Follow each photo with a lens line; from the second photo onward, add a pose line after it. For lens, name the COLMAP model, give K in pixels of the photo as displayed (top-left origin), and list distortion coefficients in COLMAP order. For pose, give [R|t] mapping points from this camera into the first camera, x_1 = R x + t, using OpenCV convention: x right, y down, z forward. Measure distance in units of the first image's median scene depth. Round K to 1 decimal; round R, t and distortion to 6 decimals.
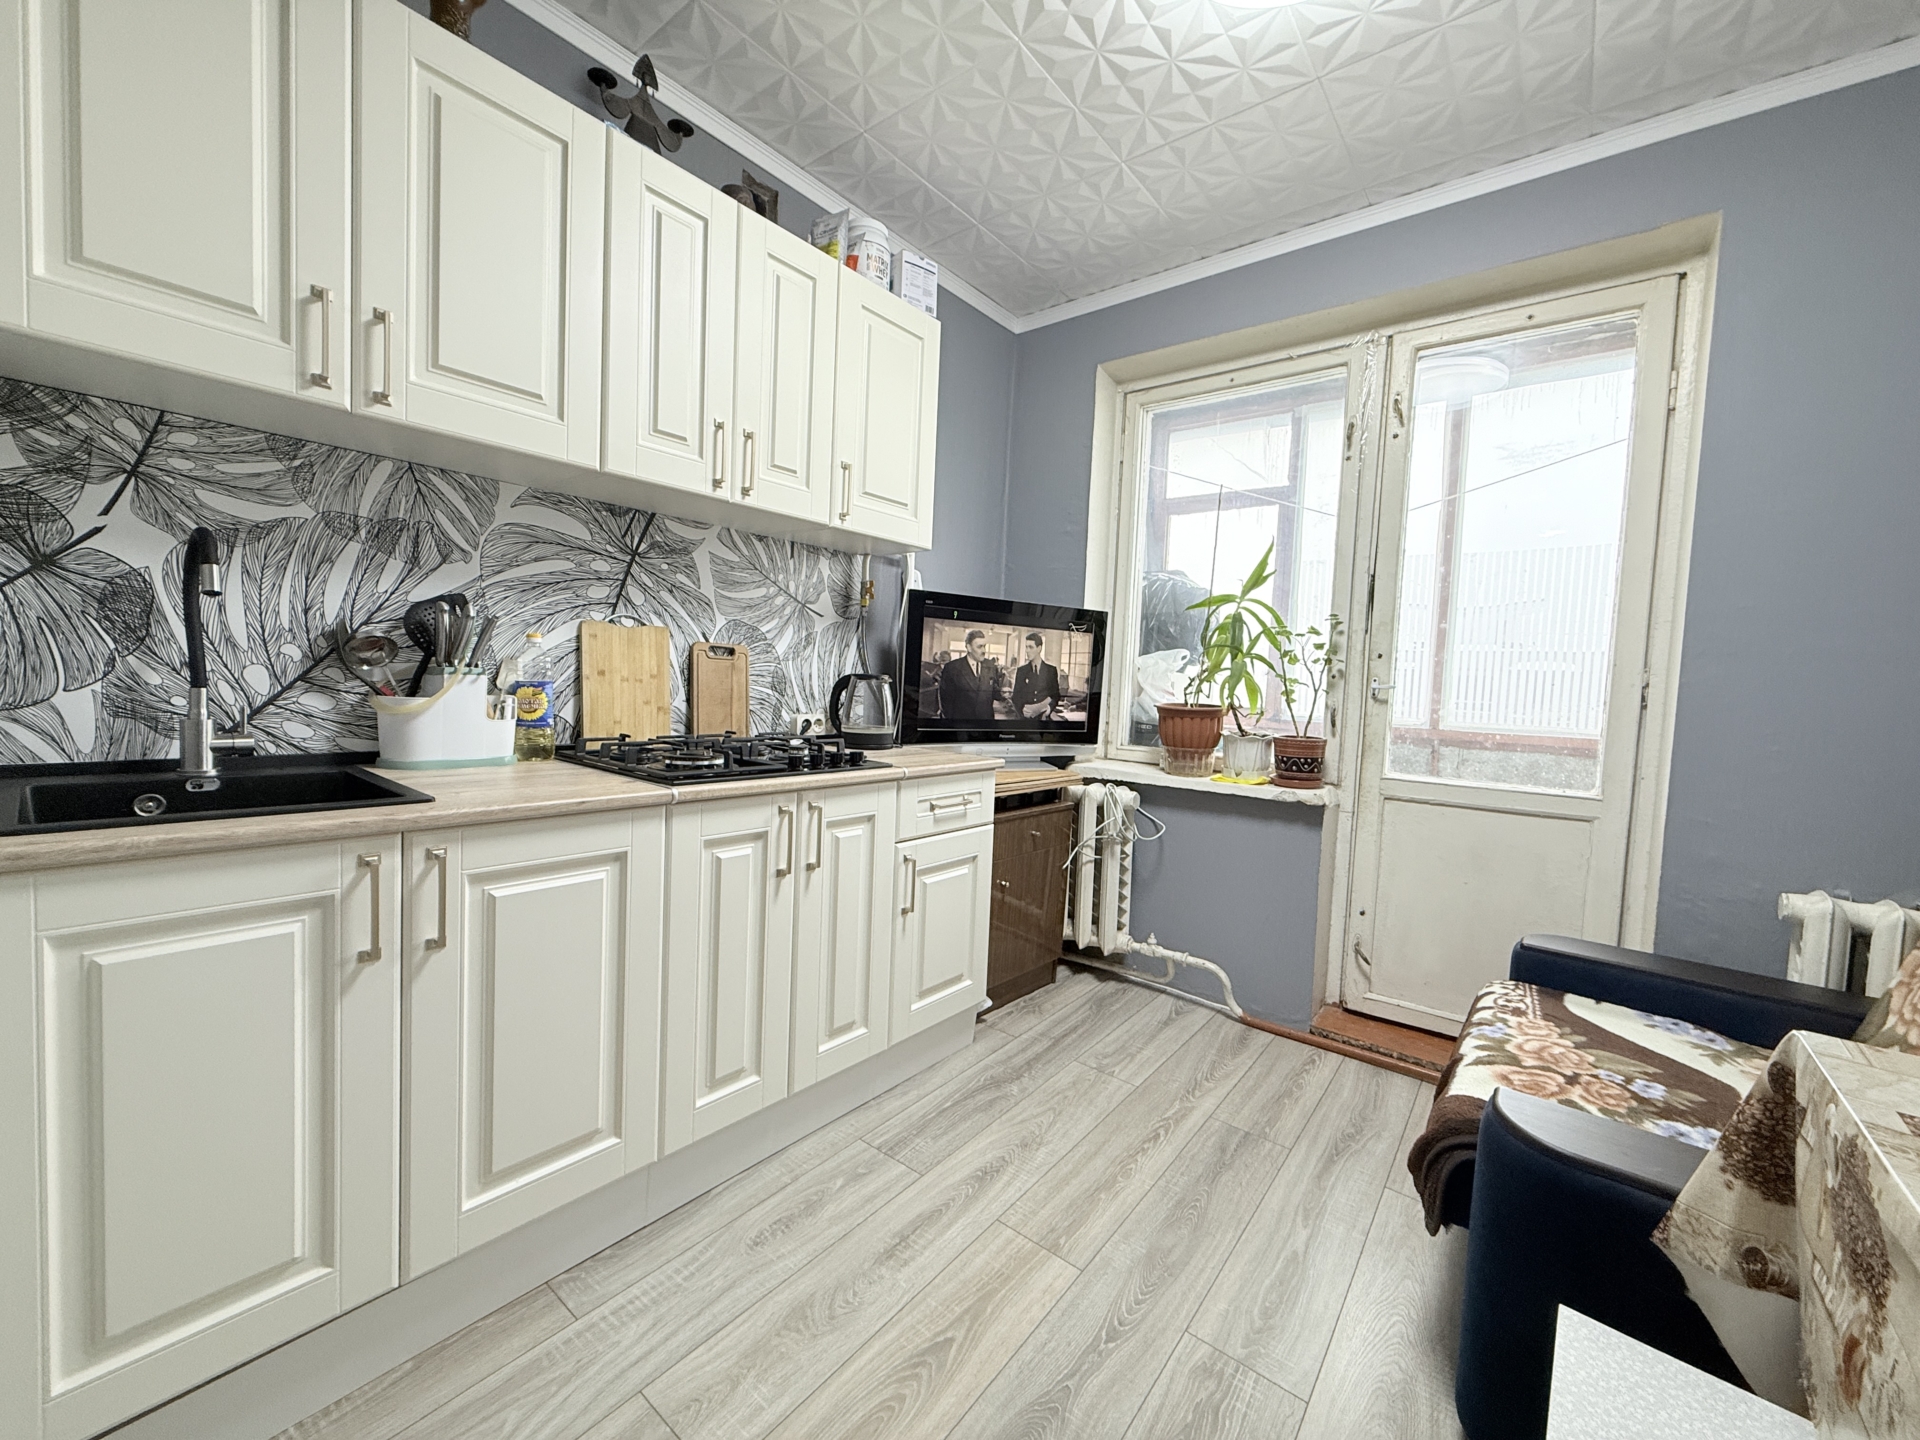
lens RADIAL K [[760.0, 0, 952.2], [0, 760.0, 720.6], [0, 0, 1]] dist [0.000548, -0.000050]
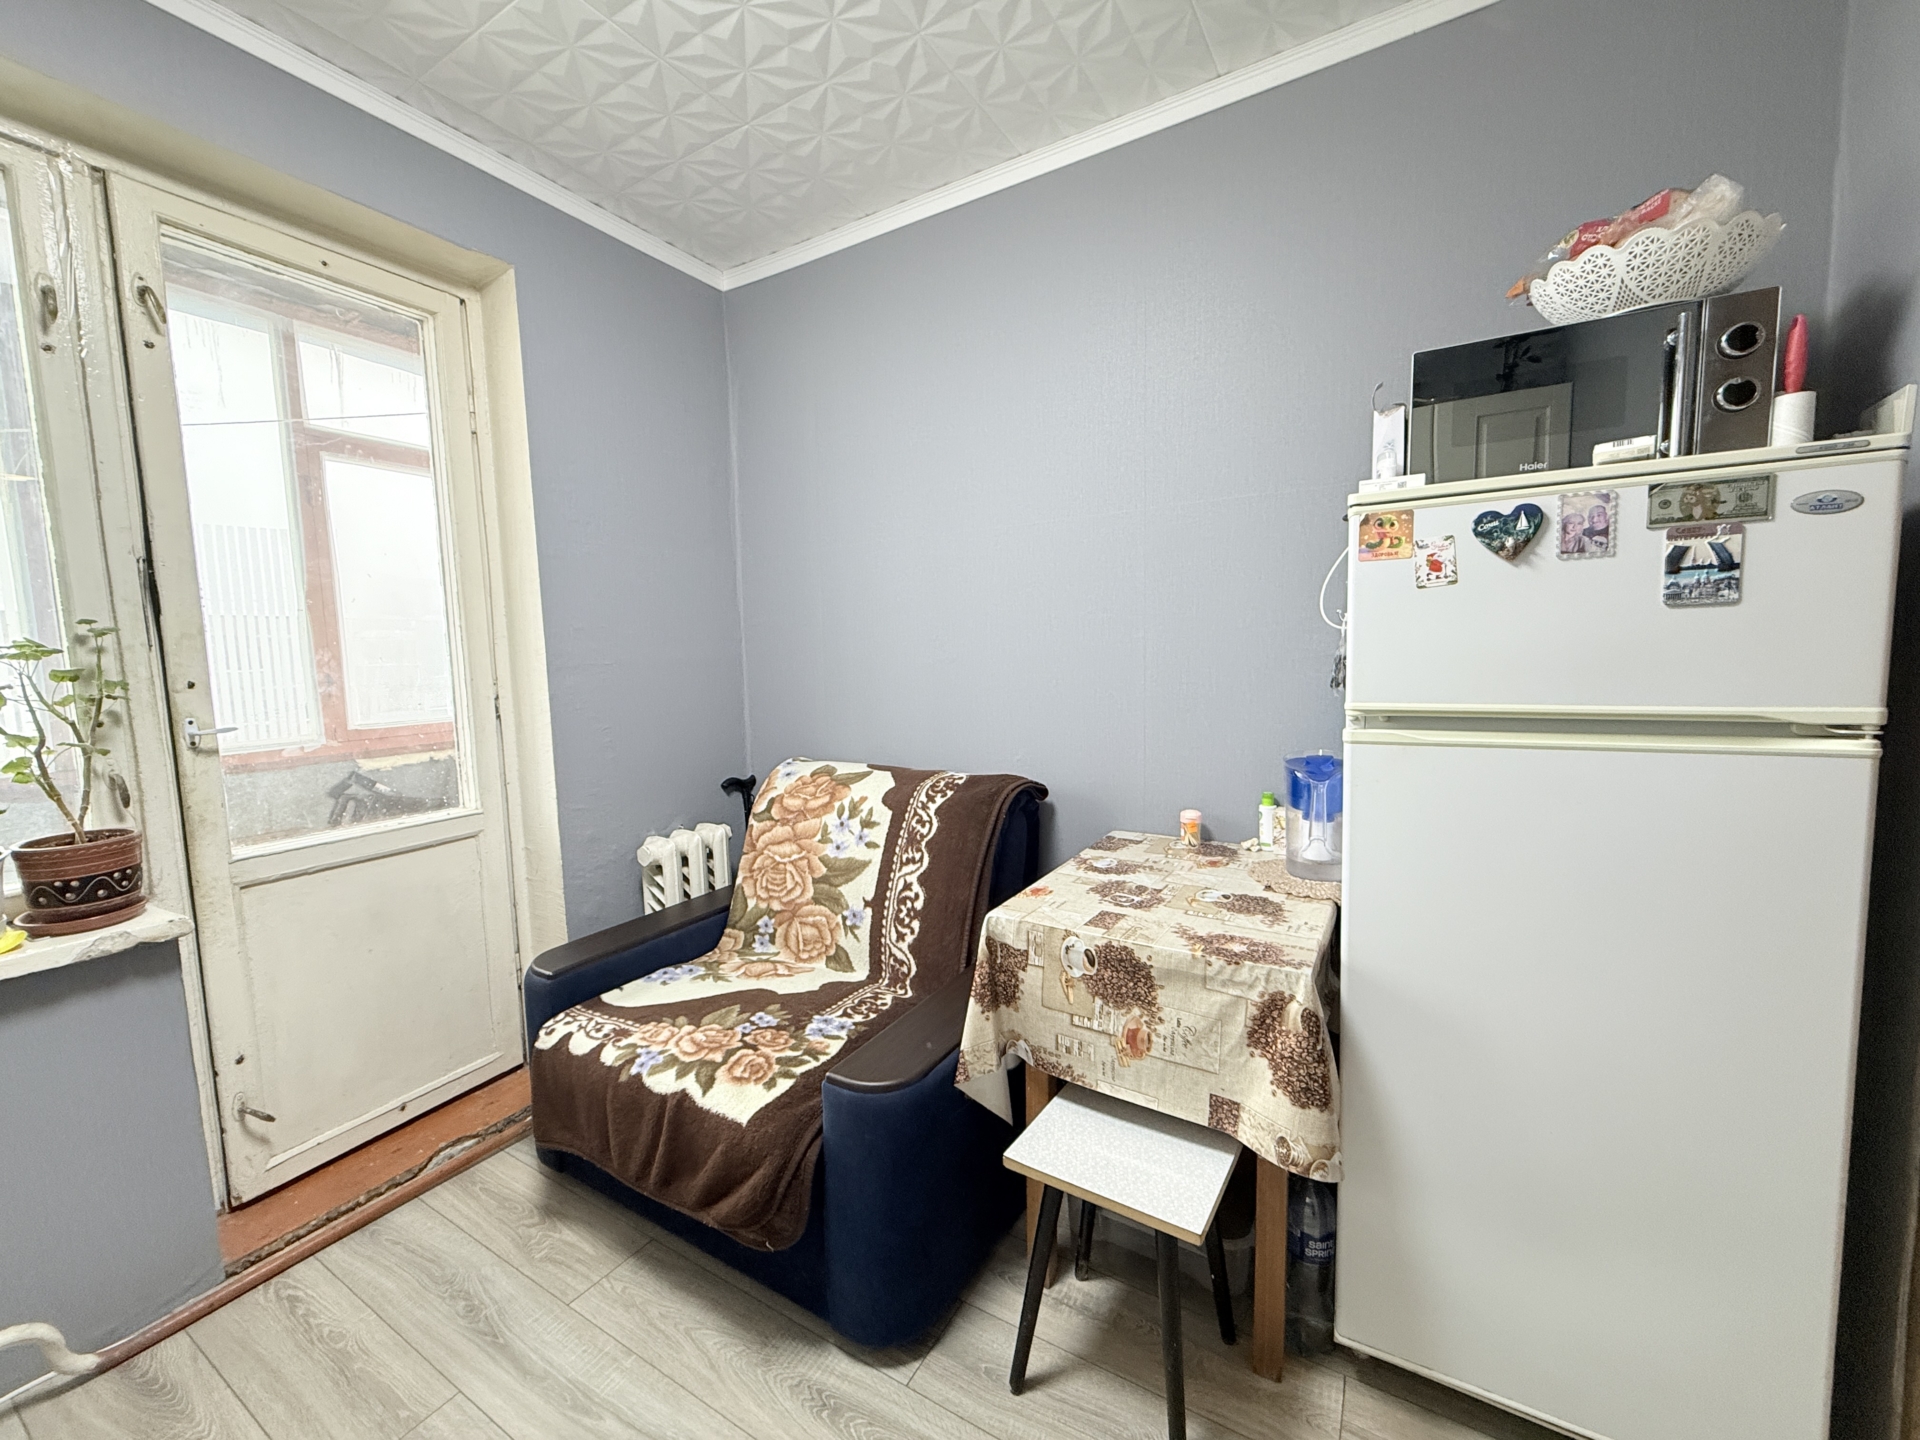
lens RADIAL K [[760.0, 0, 952.2], [0, 760.0, 720.6], [0, 0, 1]] dist [0.000548, -0.000050]
pose [[-0.144268, -0.133172, 0.980537, -0.200120], [0.074551, 0.986624, 0.144968, -0.109246], [-0.986726, 0.094014, -0.132410, 0.471841]]
